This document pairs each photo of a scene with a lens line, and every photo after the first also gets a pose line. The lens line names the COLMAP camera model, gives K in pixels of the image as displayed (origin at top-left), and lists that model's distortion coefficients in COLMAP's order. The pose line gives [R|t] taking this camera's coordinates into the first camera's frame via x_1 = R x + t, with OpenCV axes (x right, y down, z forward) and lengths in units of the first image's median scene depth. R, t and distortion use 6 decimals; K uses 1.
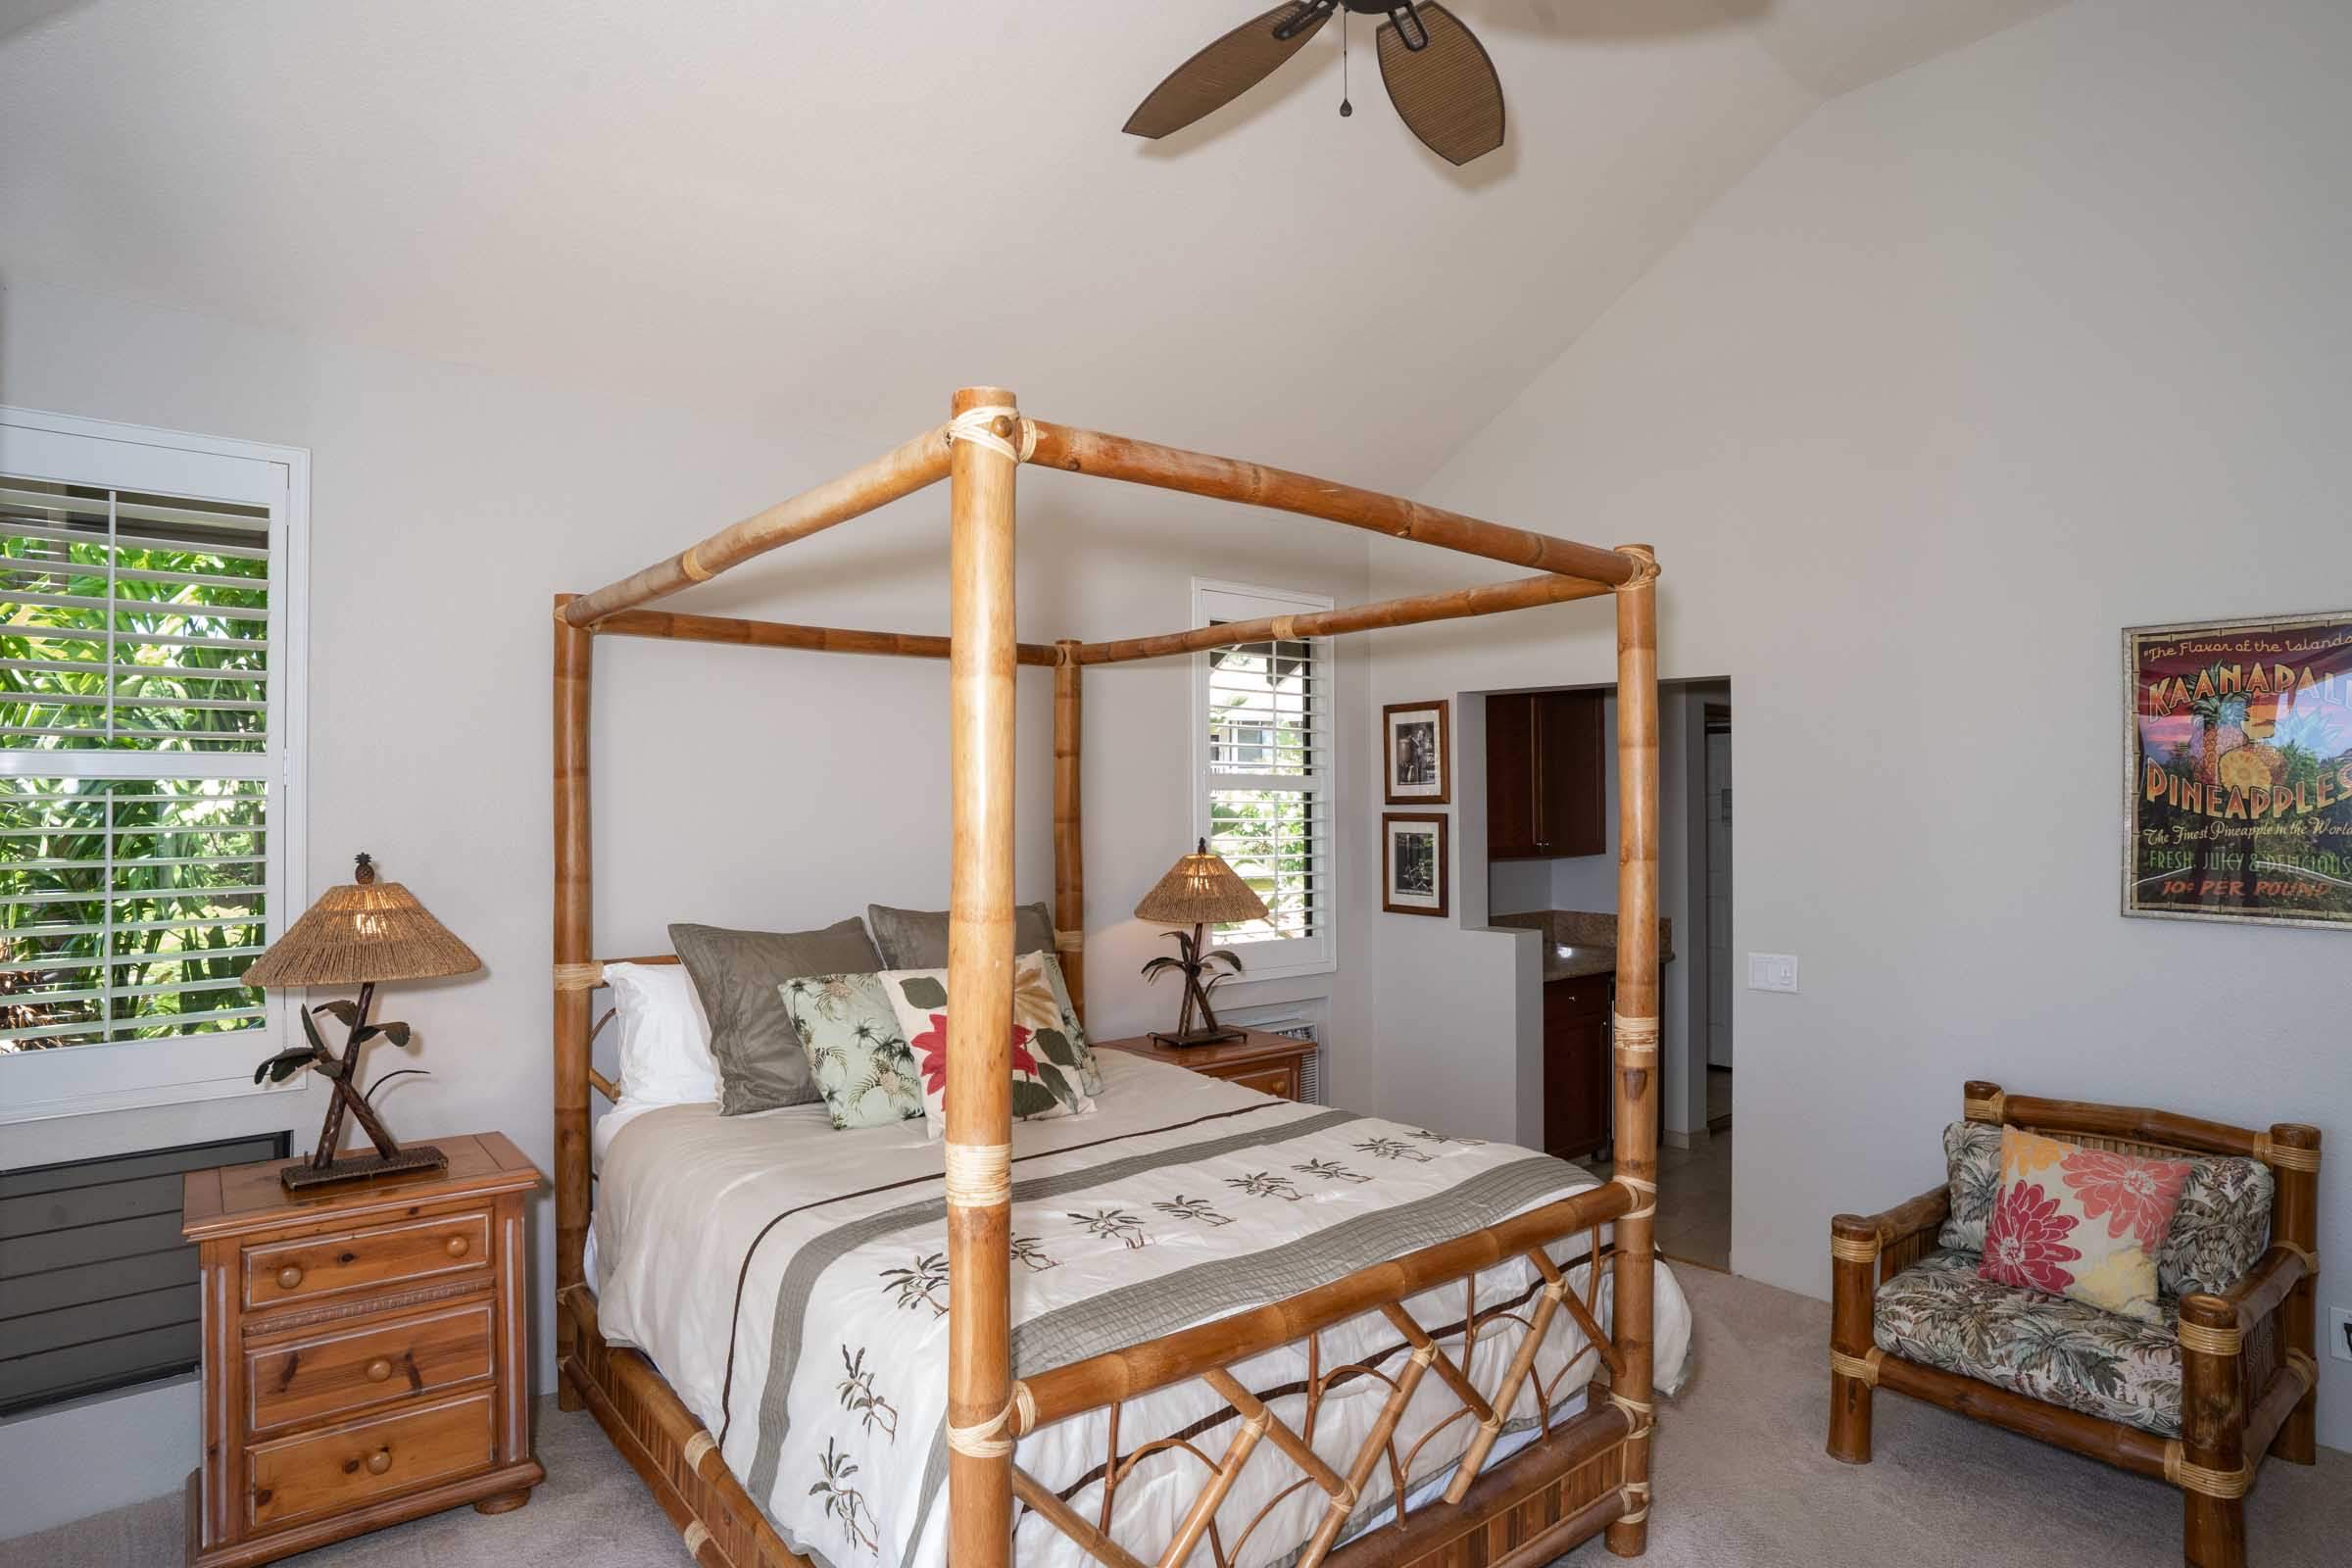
lens RADIAL K [[1250.5, 0, 1140.1], [0, 1250.5, 816.5], [0, 0, 1]] dist [-0.036694, 0.000010]
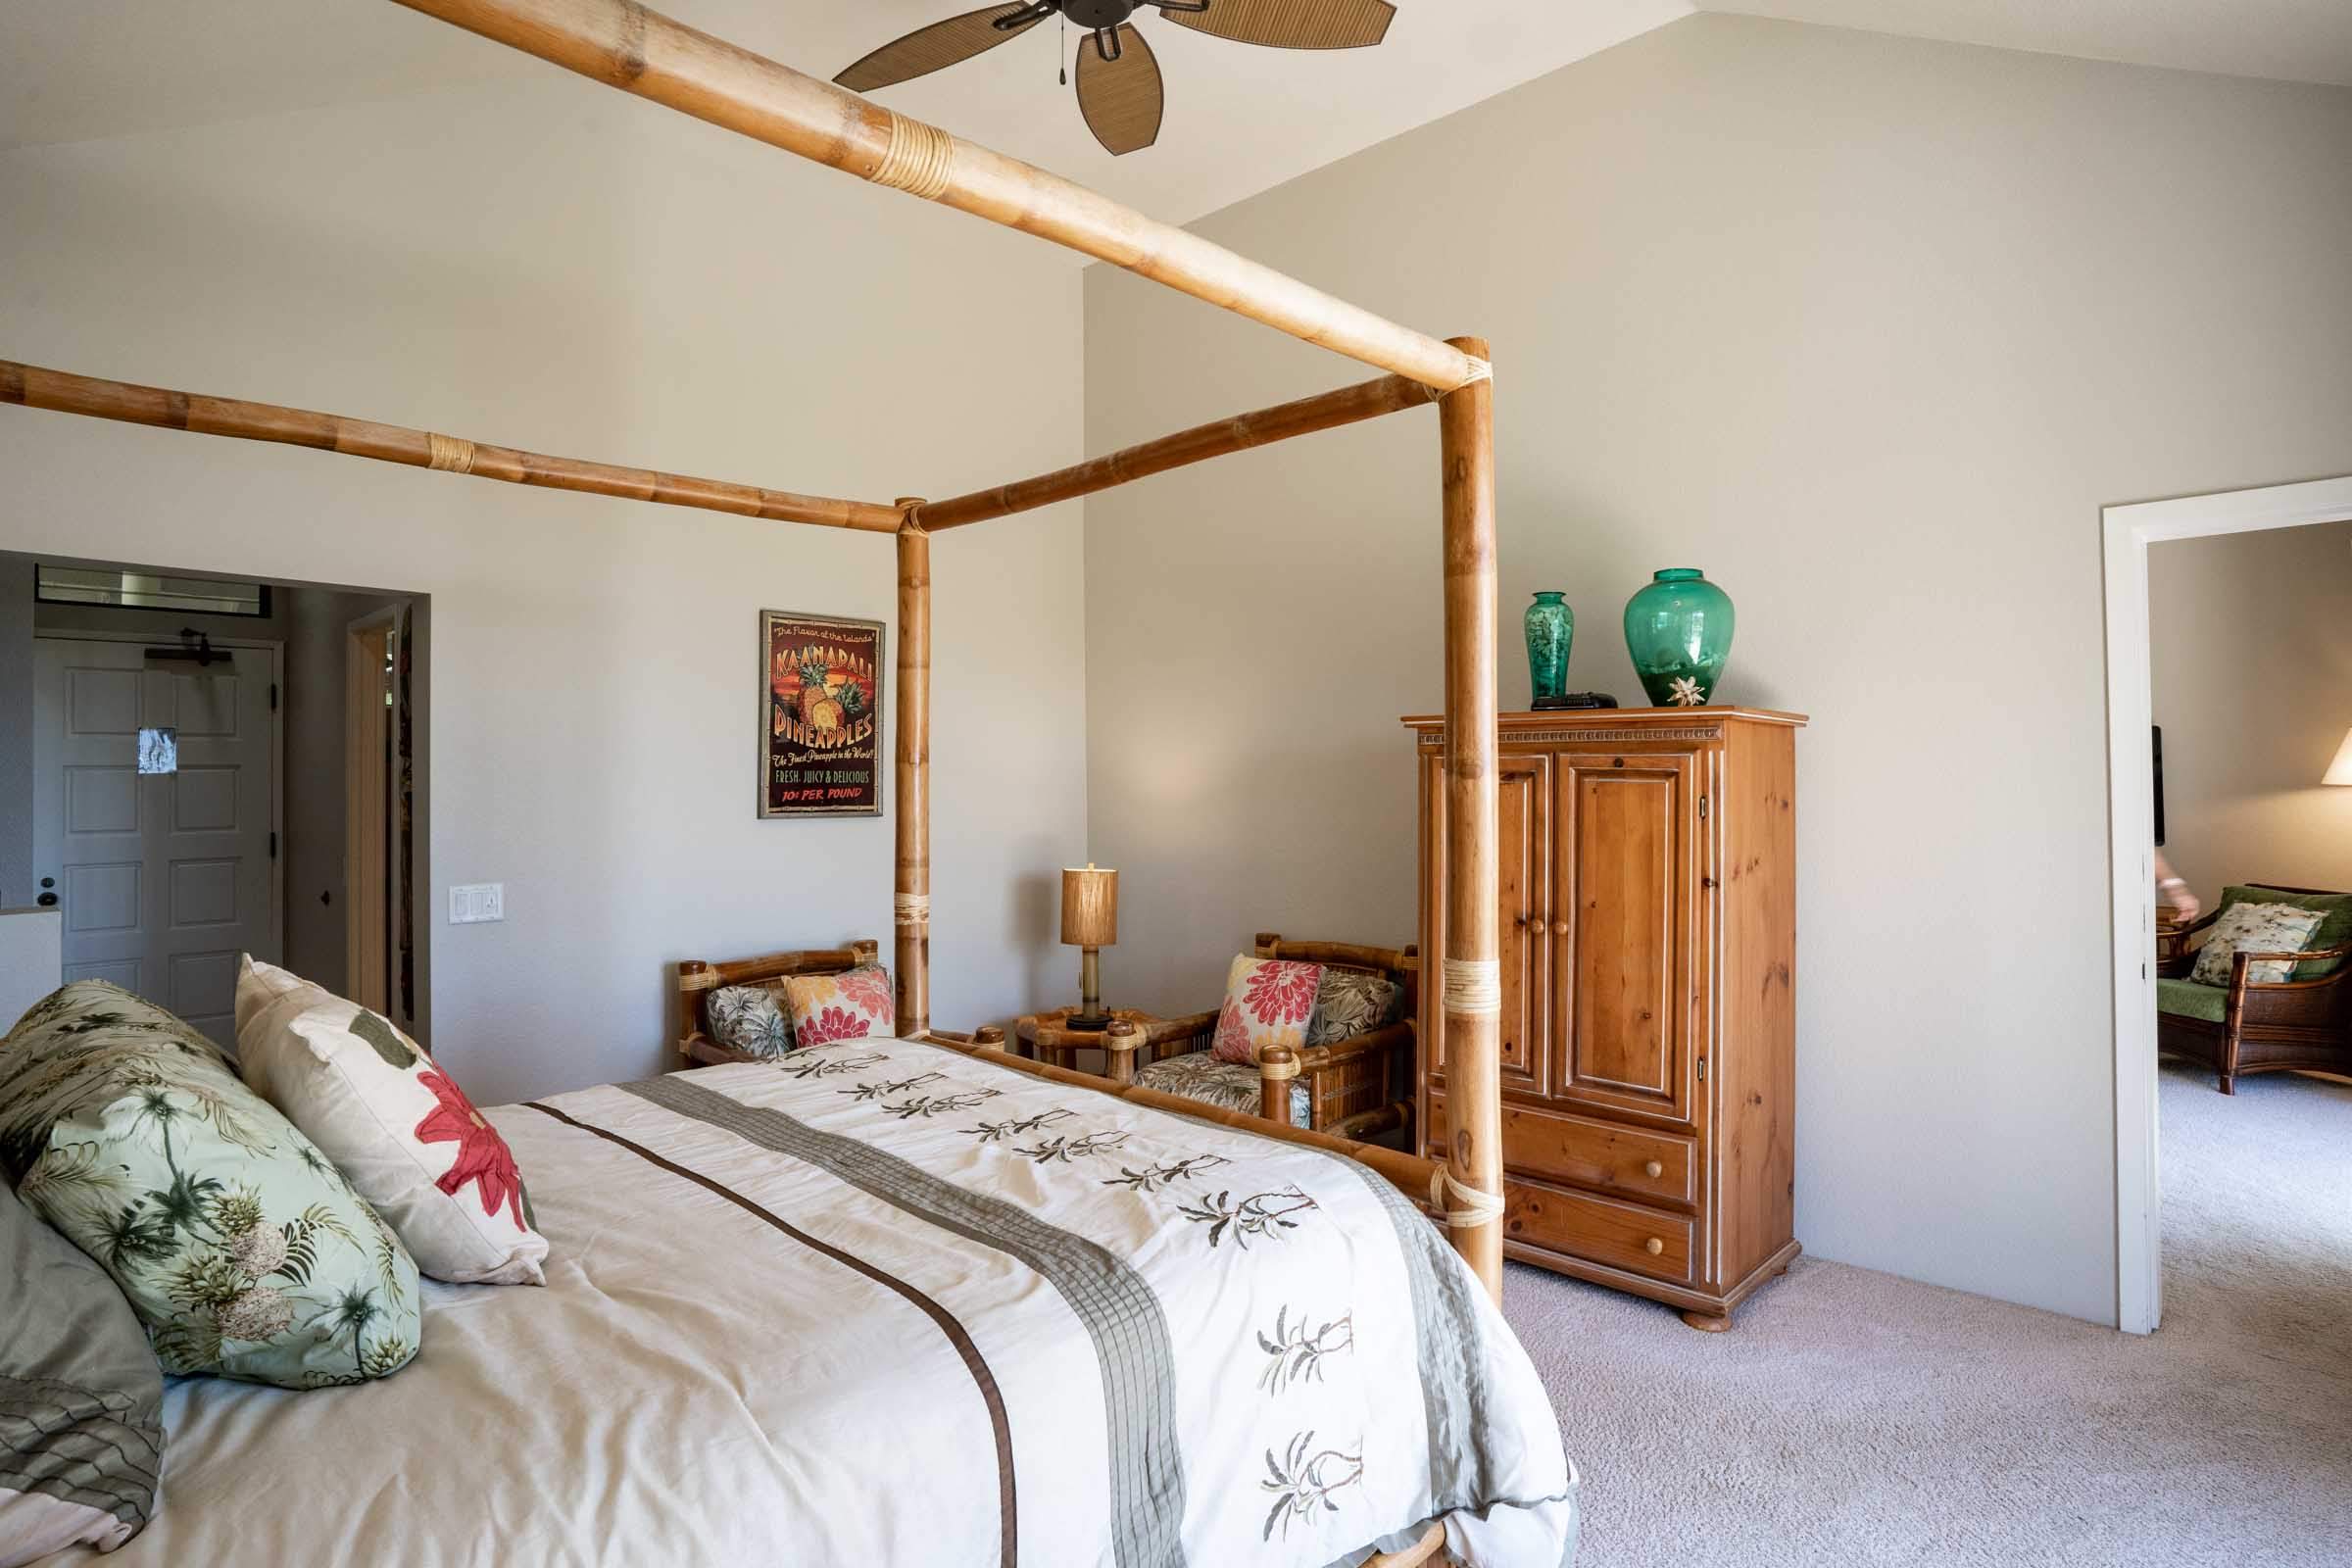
lens RADIAL K [[1250.5, 0, 1177.6], [0, 1250.5, 769.4], [0, 0, 1]] dist [-0.036694, 0.000010]
pose [[-0.111846, 0.000475, 0.993725, -0.689933], [0.002530, 0.999997, -0.000194, 0.029825], [-0.993722, 0.002492, -0.111846, 0.737134]]
